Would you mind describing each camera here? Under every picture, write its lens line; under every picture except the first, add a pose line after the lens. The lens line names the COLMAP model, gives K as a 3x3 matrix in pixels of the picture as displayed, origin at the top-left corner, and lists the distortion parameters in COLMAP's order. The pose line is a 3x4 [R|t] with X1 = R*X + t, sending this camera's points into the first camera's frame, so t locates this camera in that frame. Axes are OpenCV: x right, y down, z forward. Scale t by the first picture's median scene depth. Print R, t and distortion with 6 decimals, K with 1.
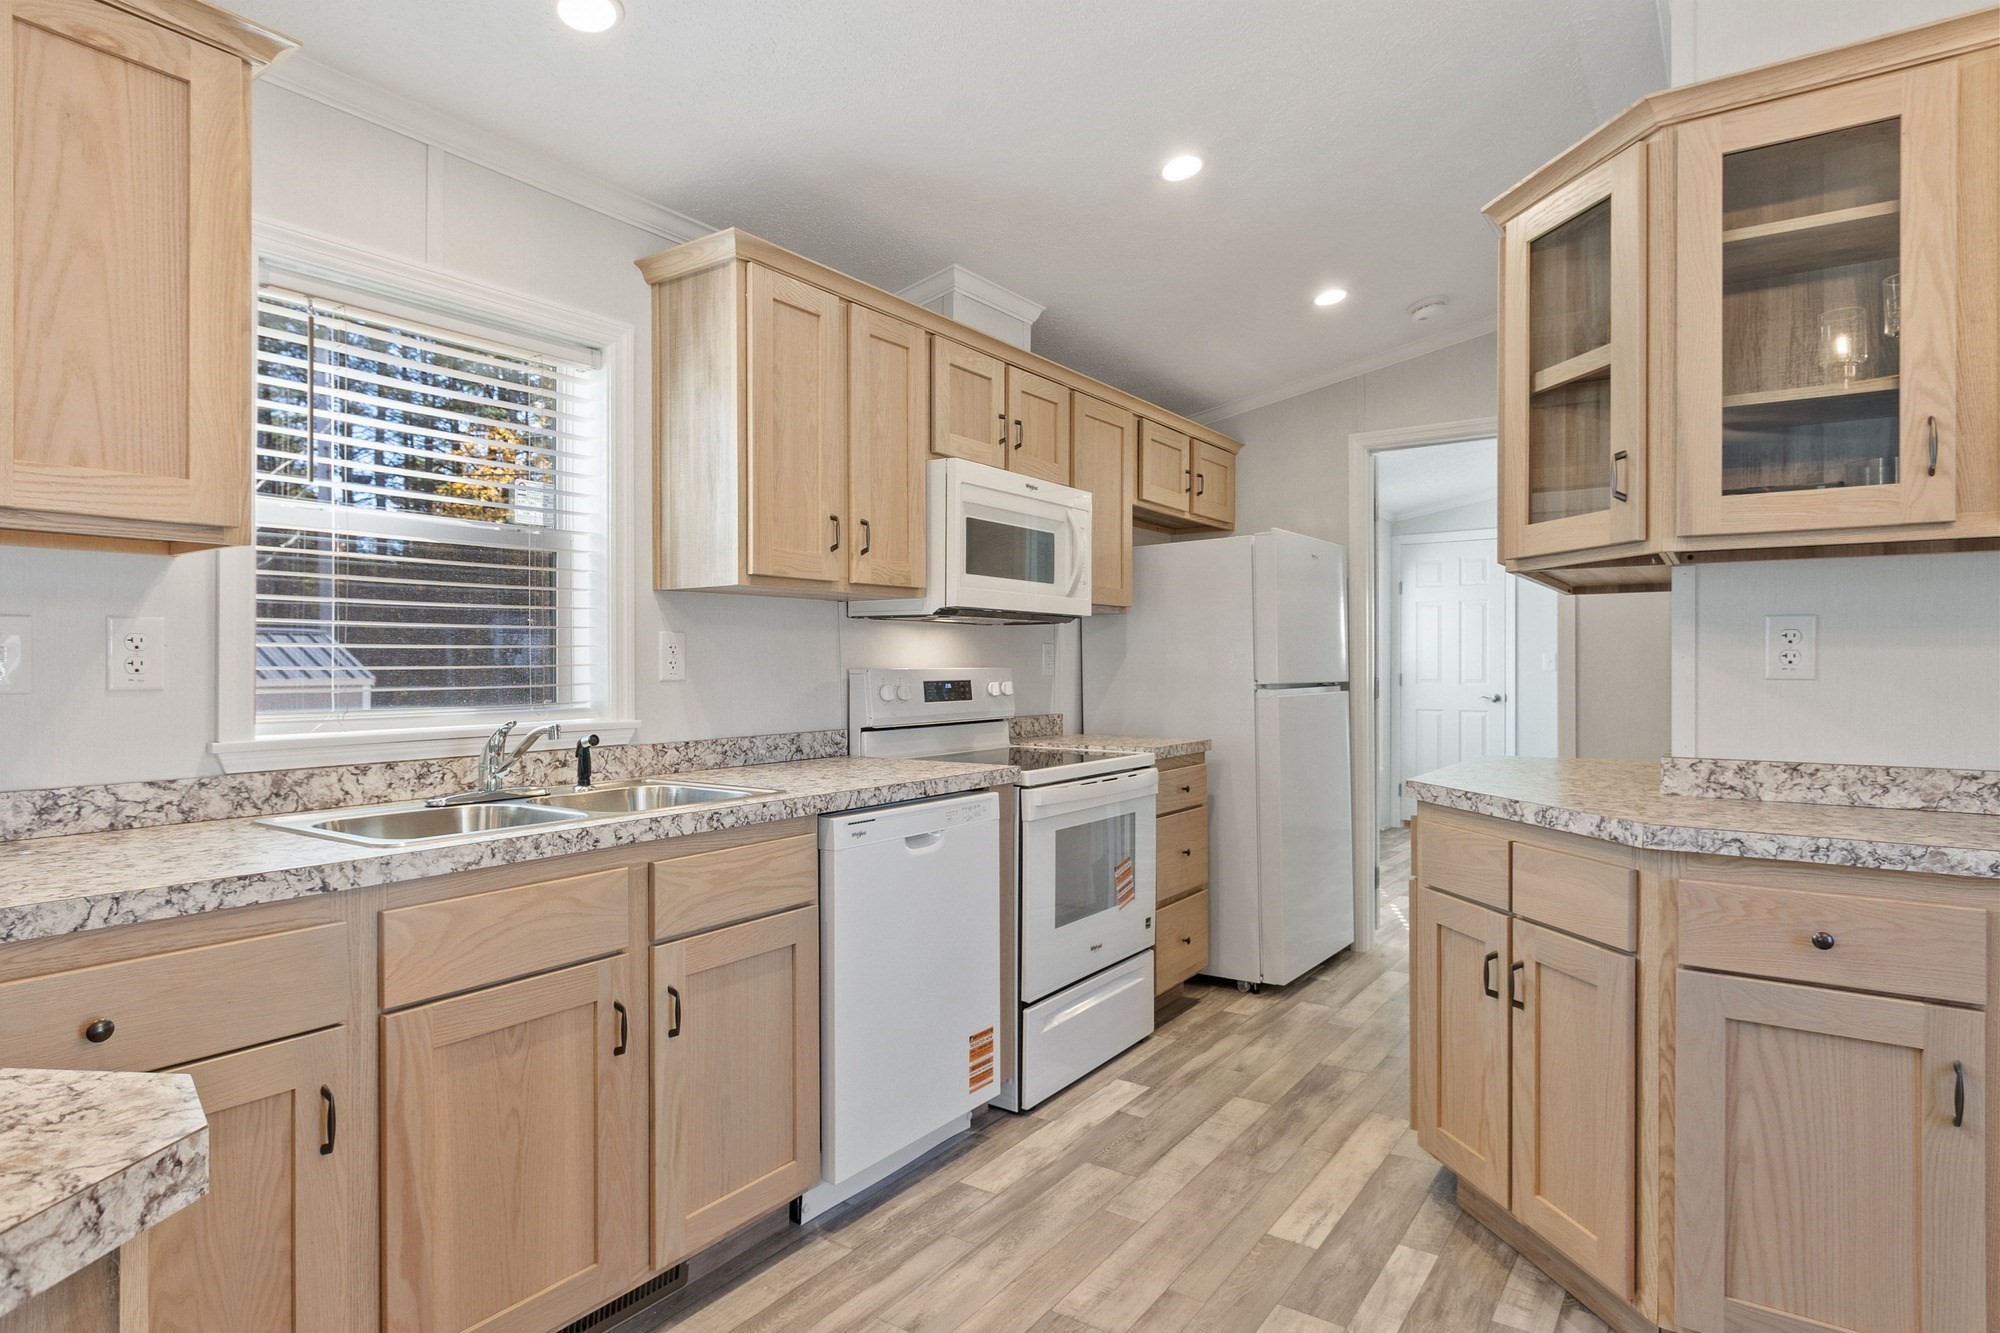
lens RADIAL K [[1091.7, 0, 989.1], [0, 1091.7, 665.4], [0, 0, 1]] dist [0.007962, -0.006152]
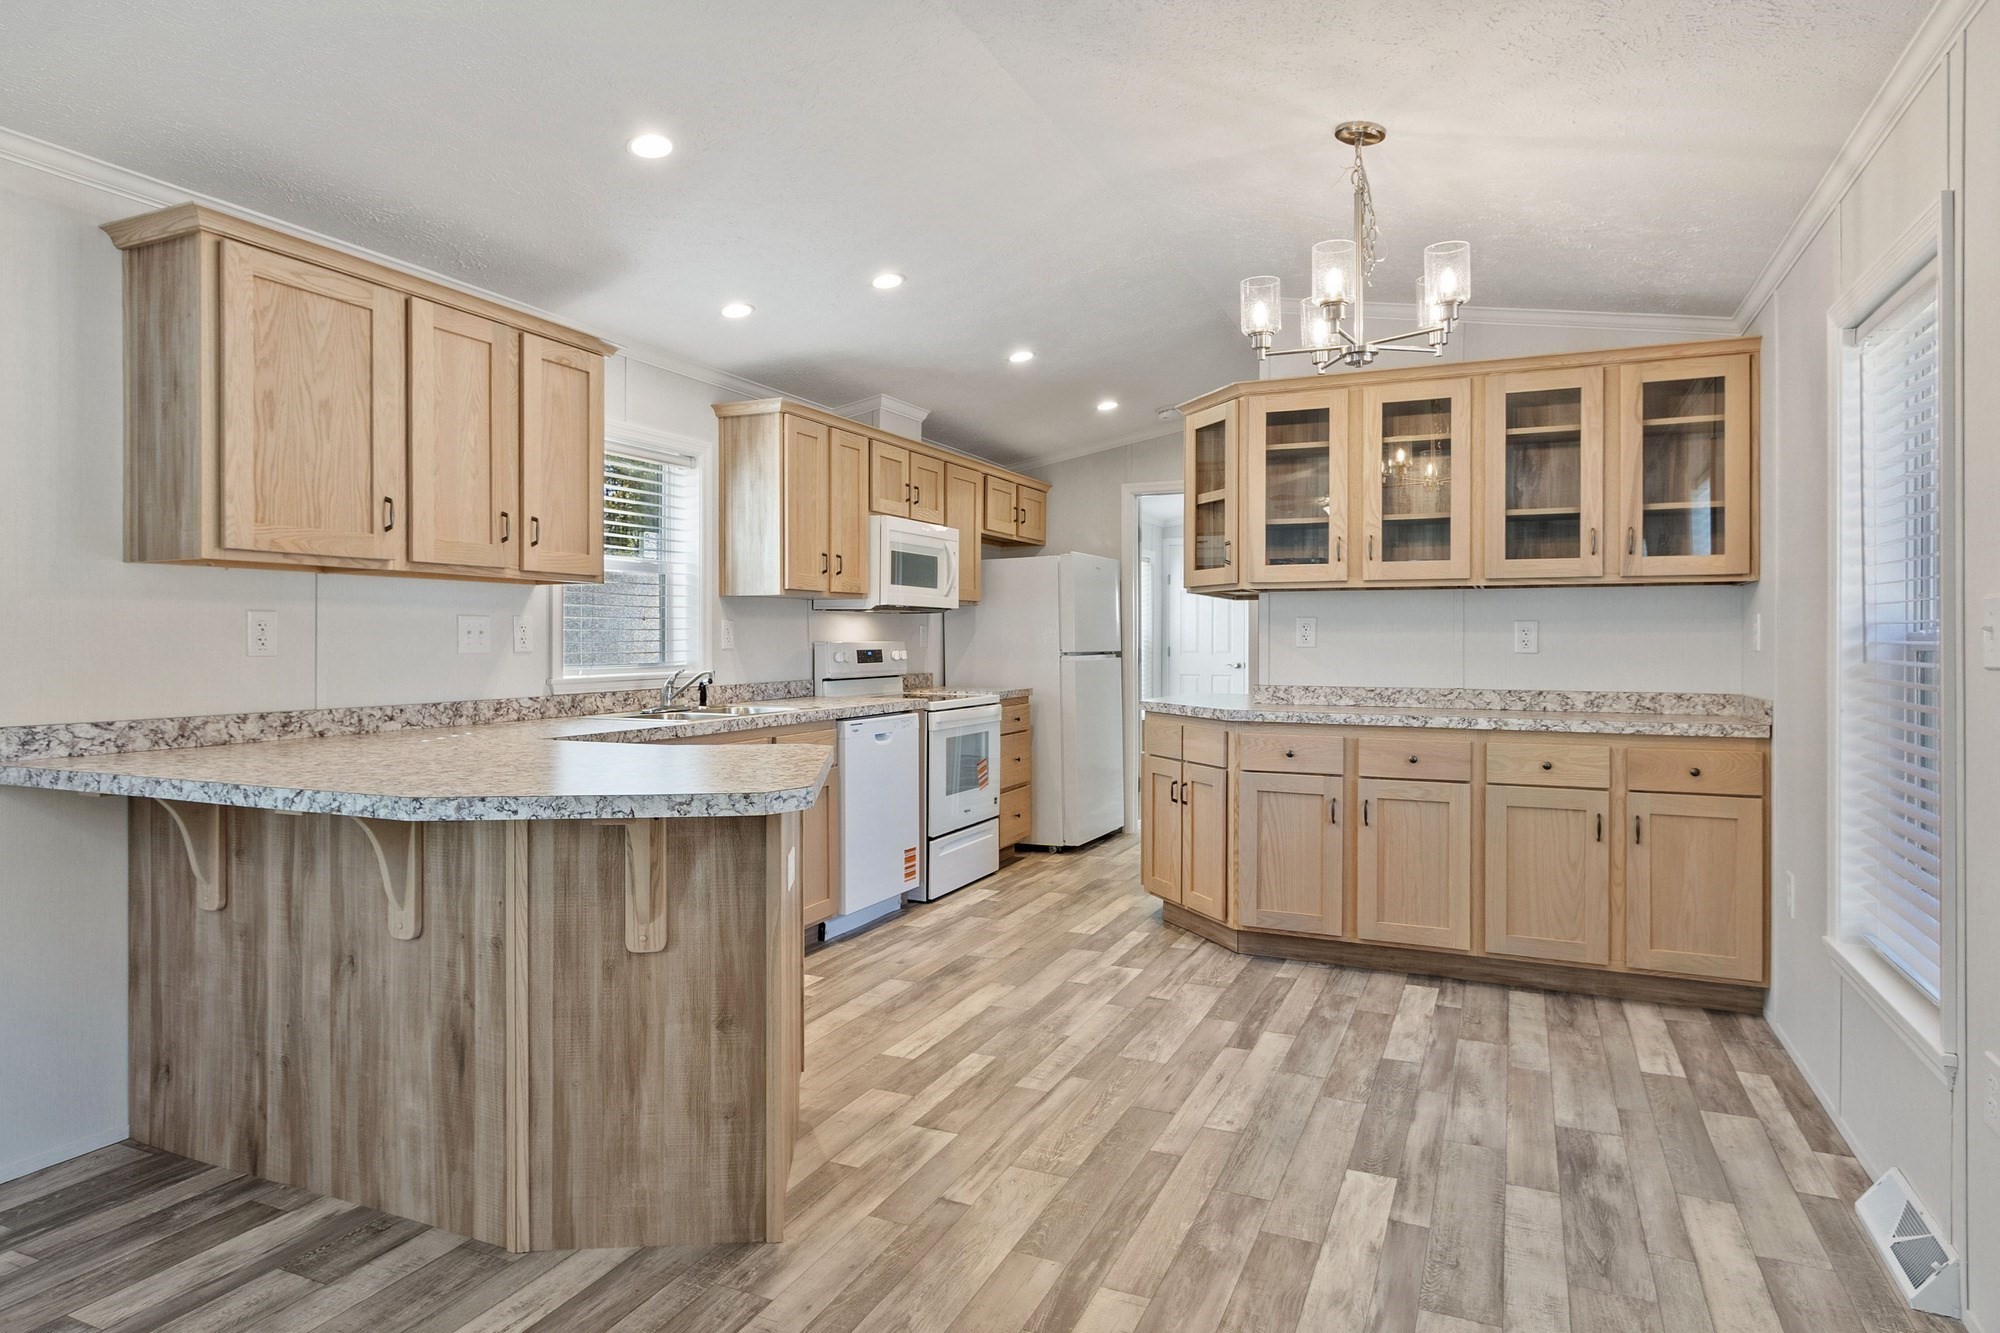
lens RADIAL K [[1143.7, 0, 991.8], [0, 1143.7, 649.0], [0, 0, 1]] dist [-0.003139, 0.000646]
pose [[0.983095, -0.000334, 0.183094, -0.232089], [-0.001135, 0.999968, 0.007918, -0.000827], [-0.183091, -0.007992, 0.983064, -0.898881]]
